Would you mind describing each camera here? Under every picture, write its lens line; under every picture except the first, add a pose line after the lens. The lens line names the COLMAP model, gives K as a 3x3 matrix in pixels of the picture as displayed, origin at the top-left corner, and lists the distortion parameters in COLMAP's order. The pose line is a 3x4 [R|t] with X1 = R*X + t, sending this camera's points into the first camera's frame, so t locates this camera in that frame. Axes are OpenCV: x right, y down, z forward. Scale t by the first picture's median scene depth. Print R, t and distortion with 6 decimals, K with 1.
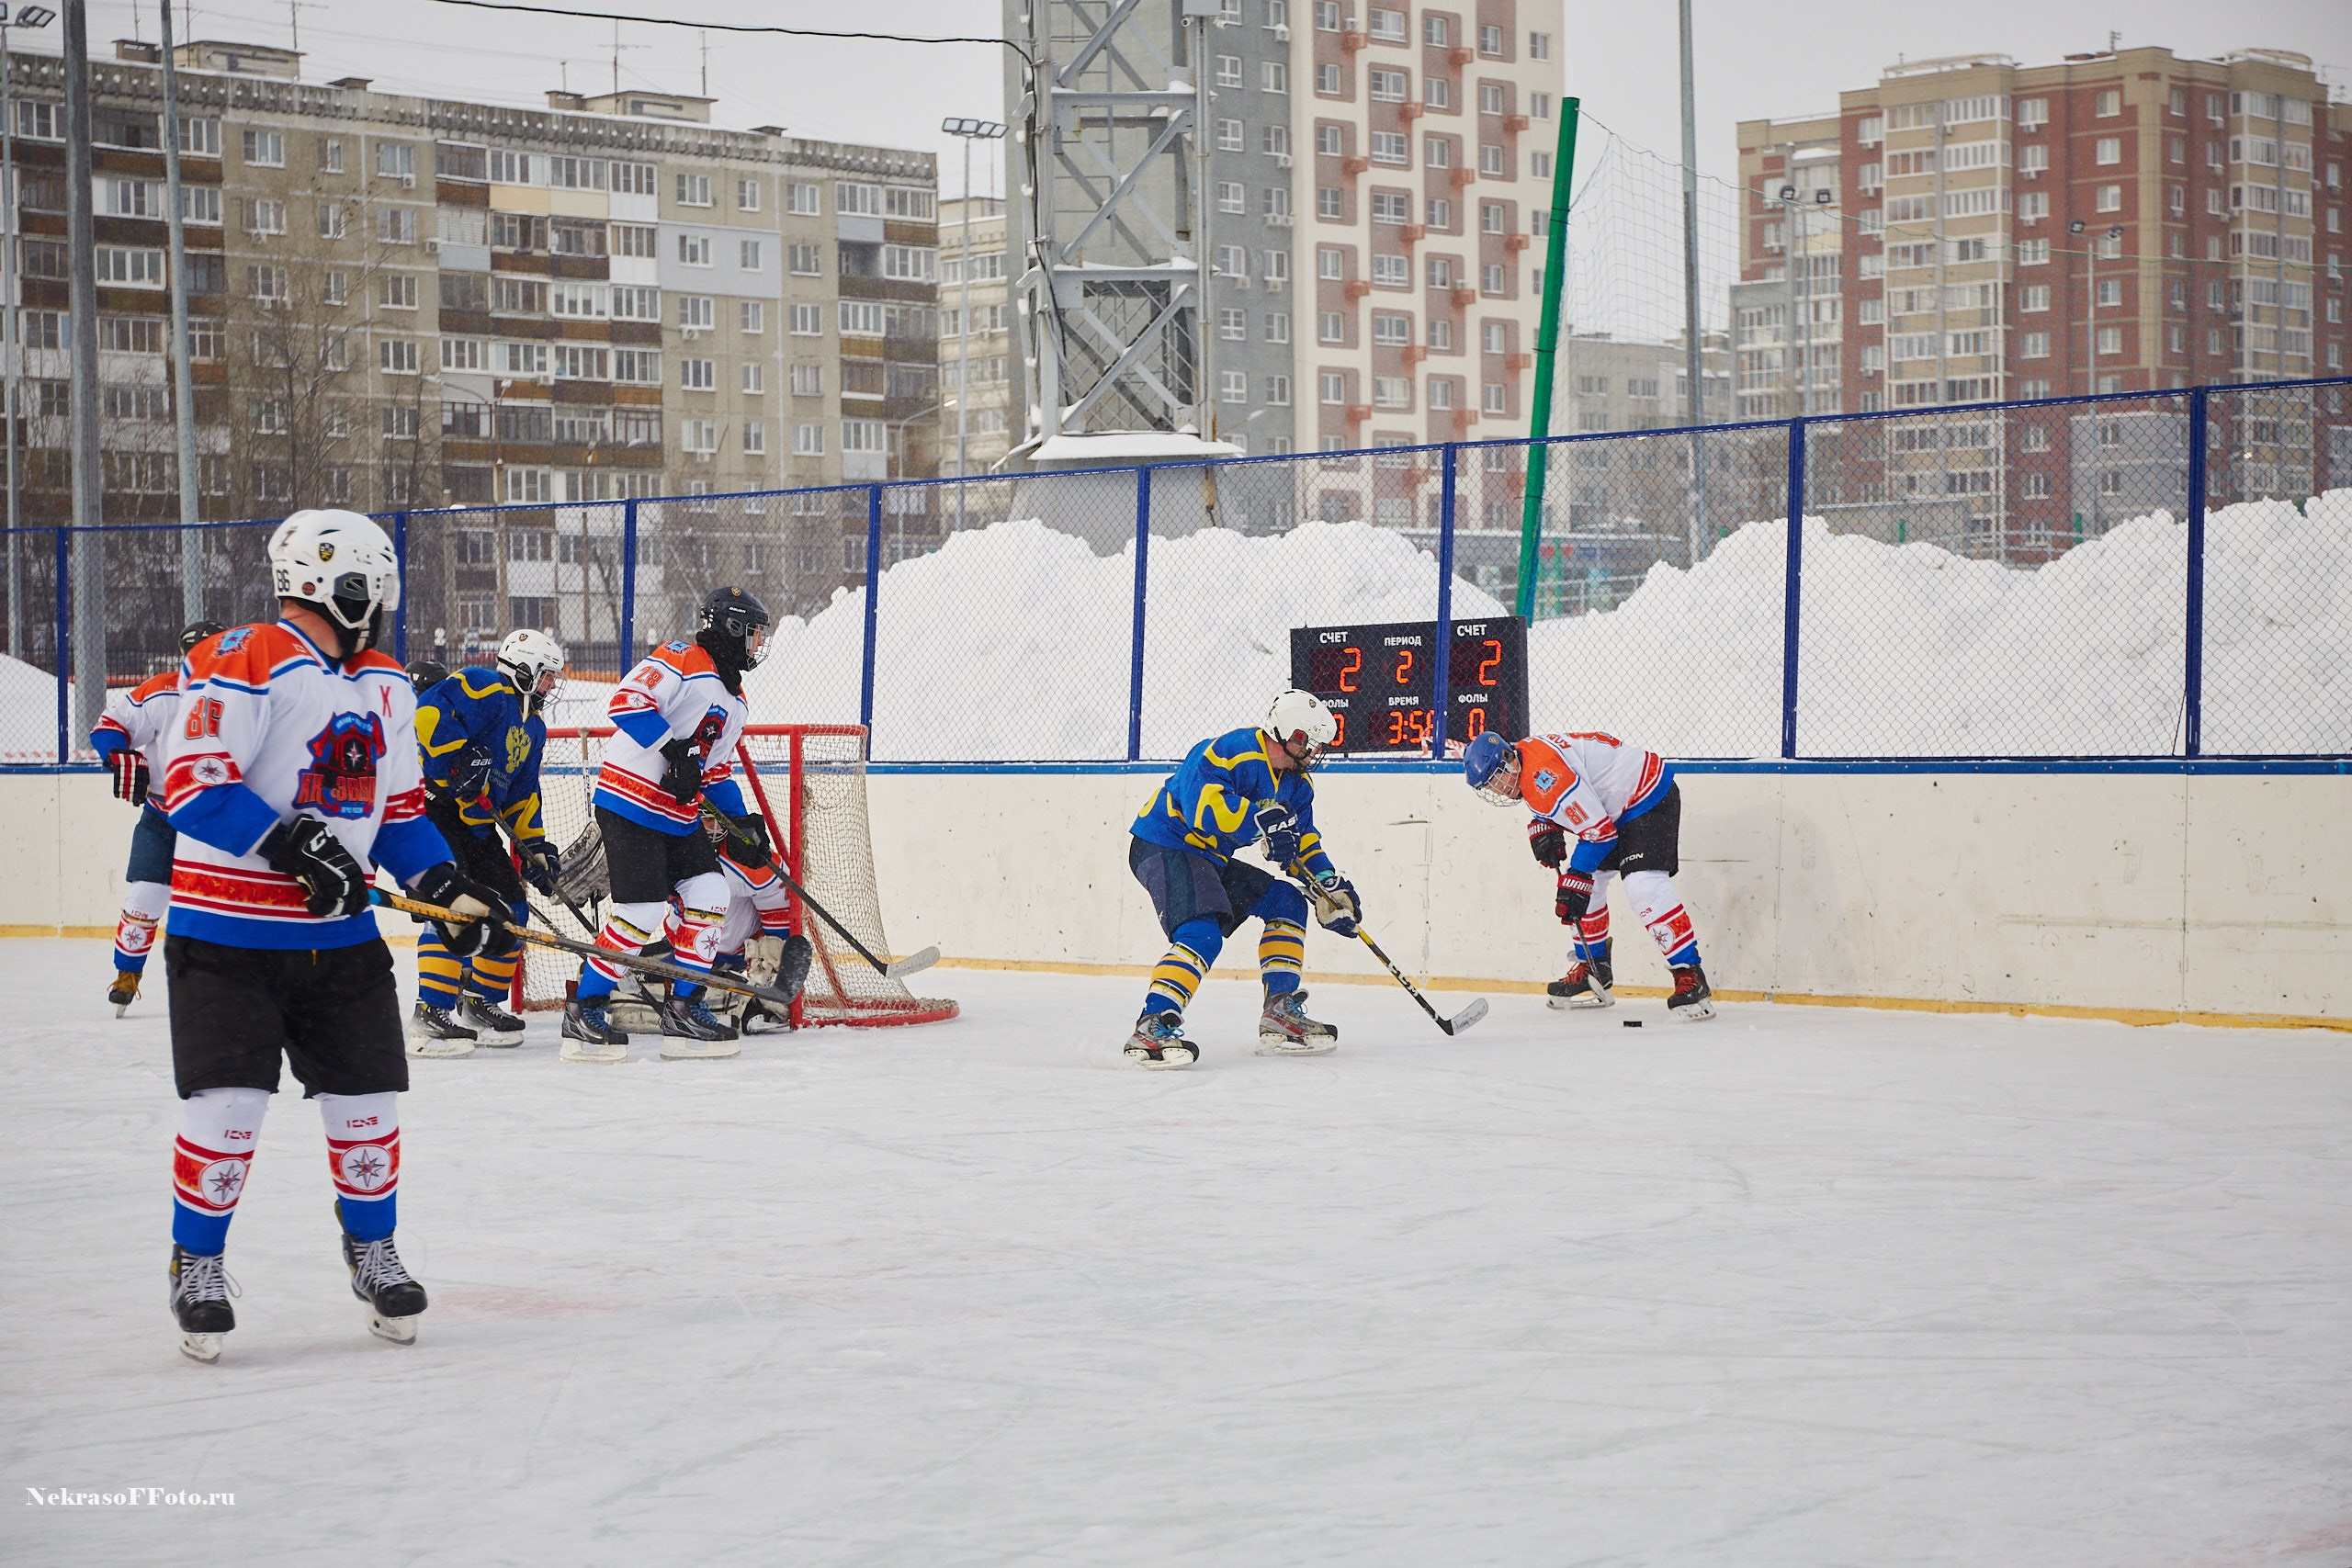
lens RADIAL K [[4624.3, 0, 1195.5], [0, 4624.3, 770.9], [0, 0, 1]] dist [0.186205, 0.000000]
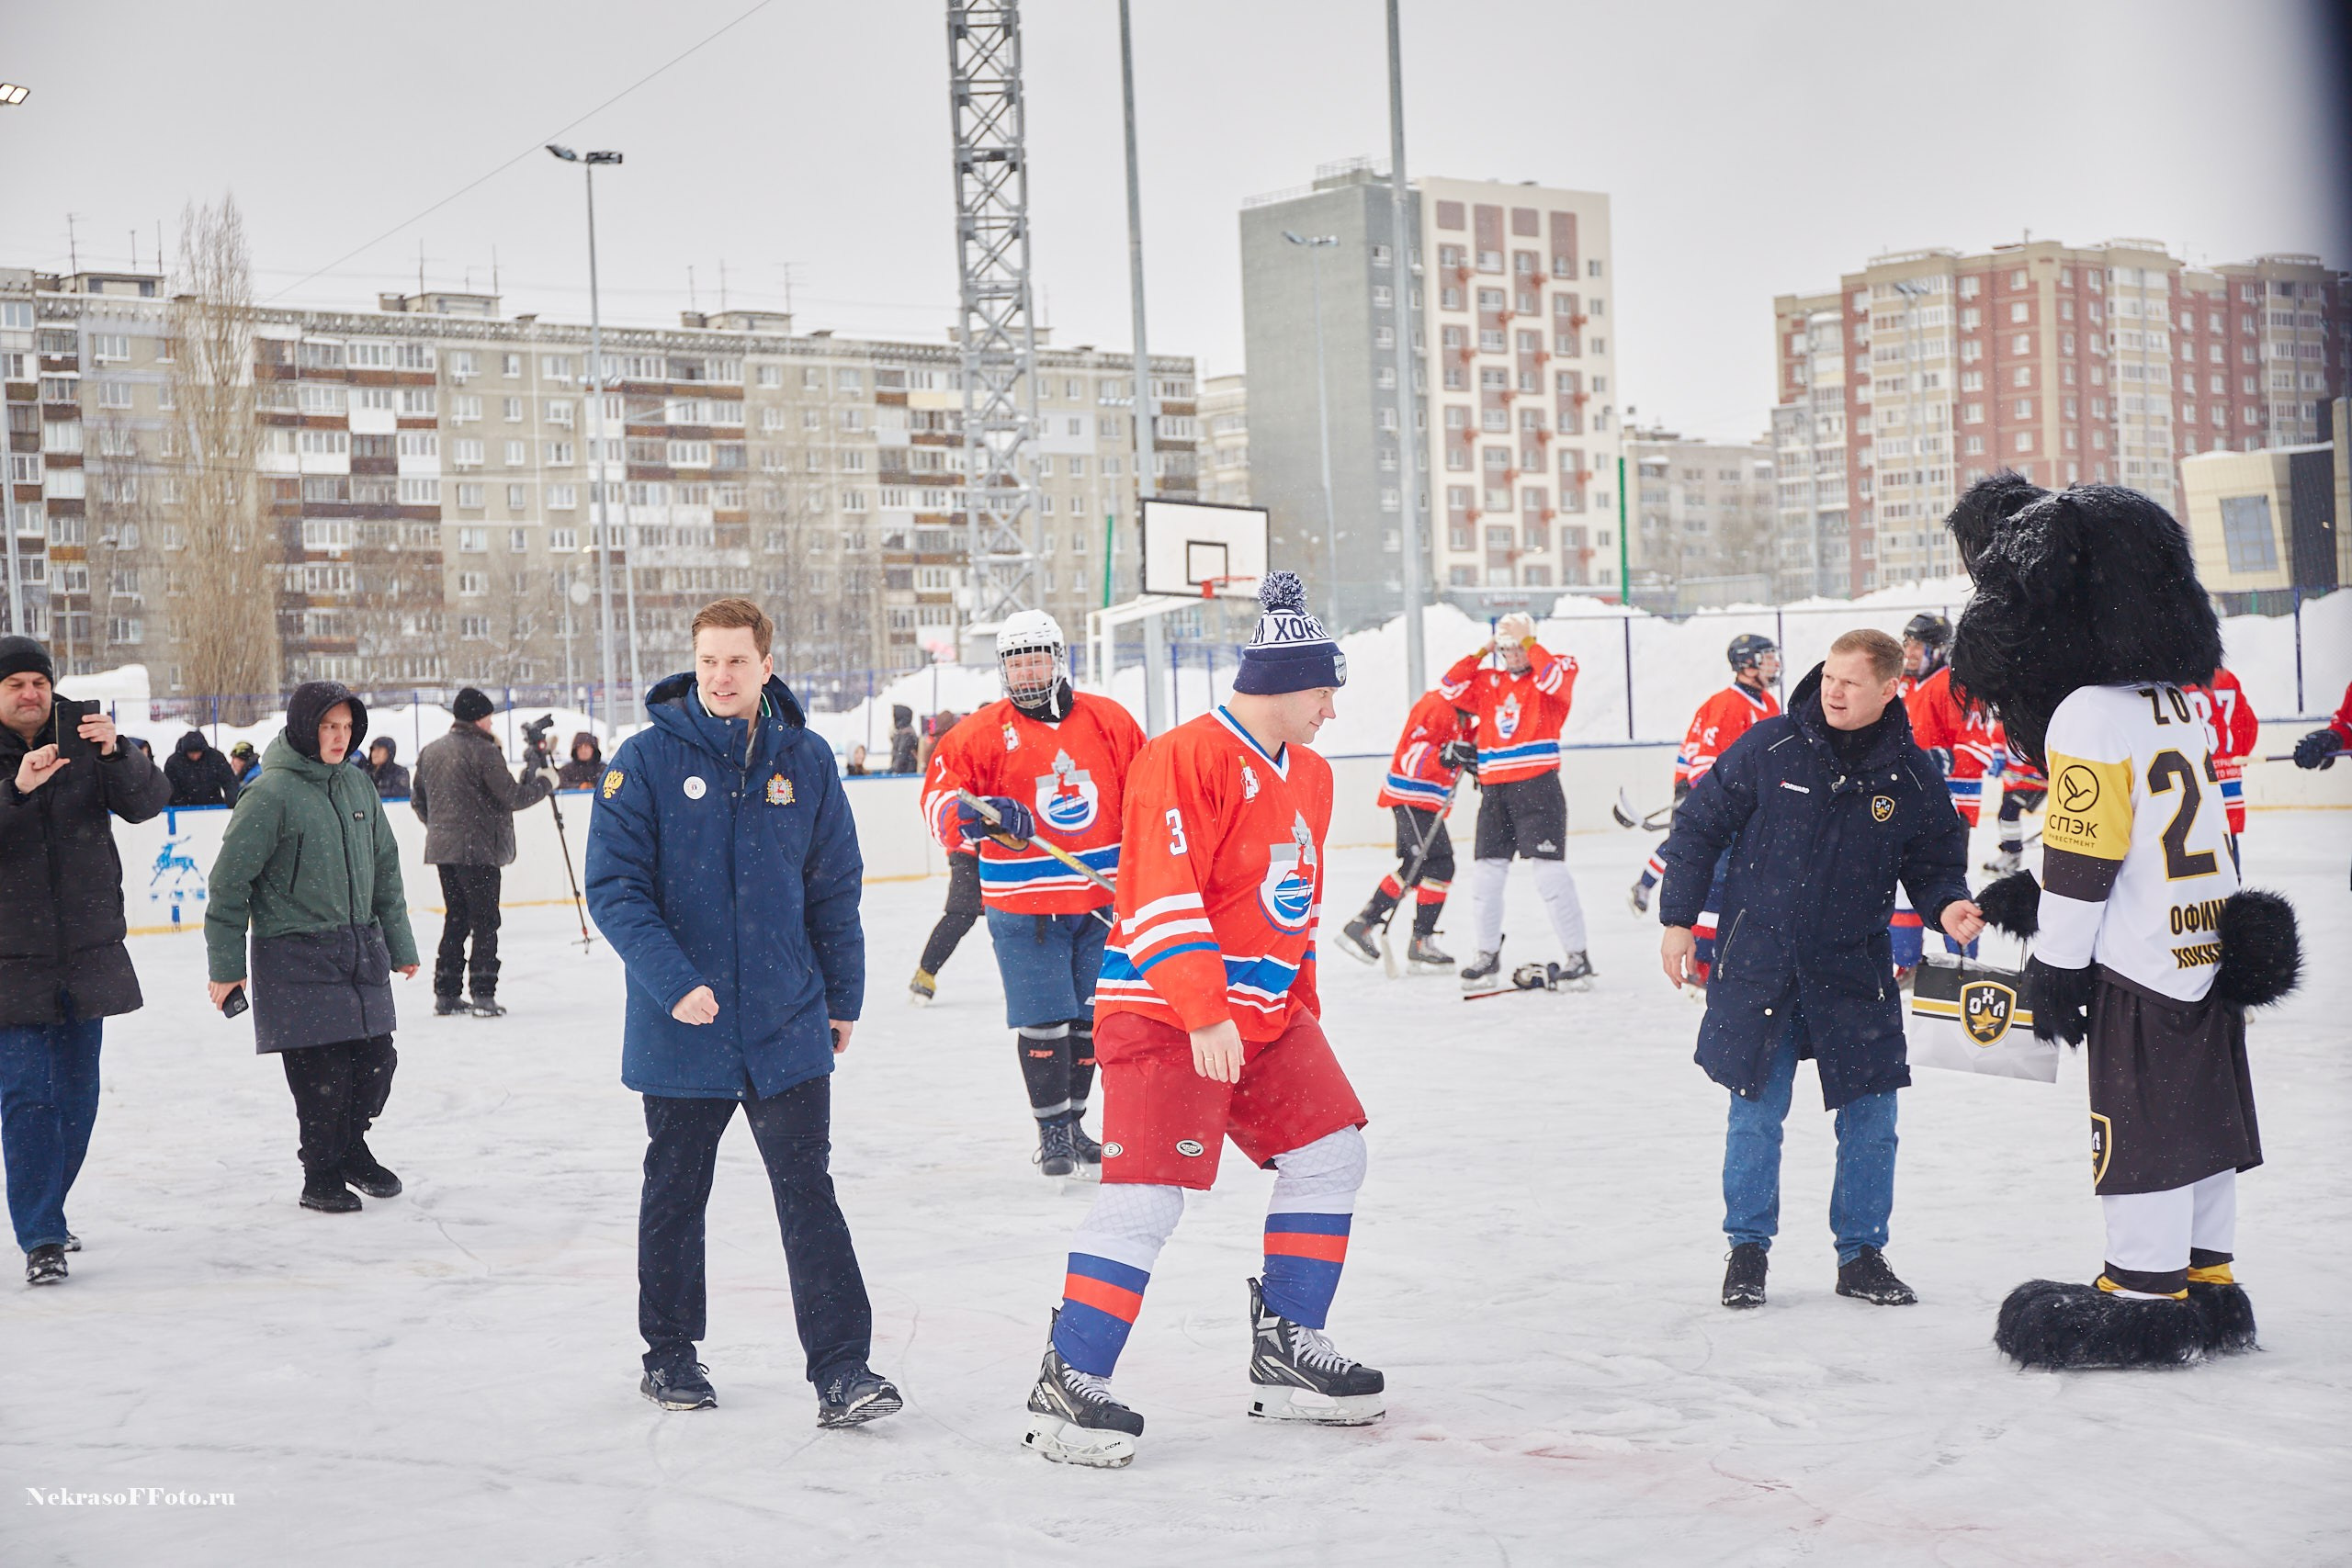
lens RADIAL K [[3645.3, 0, 1204.7], [0, 3645.3, 773.6], [0, 0, 1]] dist [0.120083, 0.000000]
pose [[0.995082, -0.020367, -0.096934, 0.061949], [0.021024, 0.999762, 0.005761, 0.000142], [0.096793, -0.007771, 0.995274, -0.216645]]
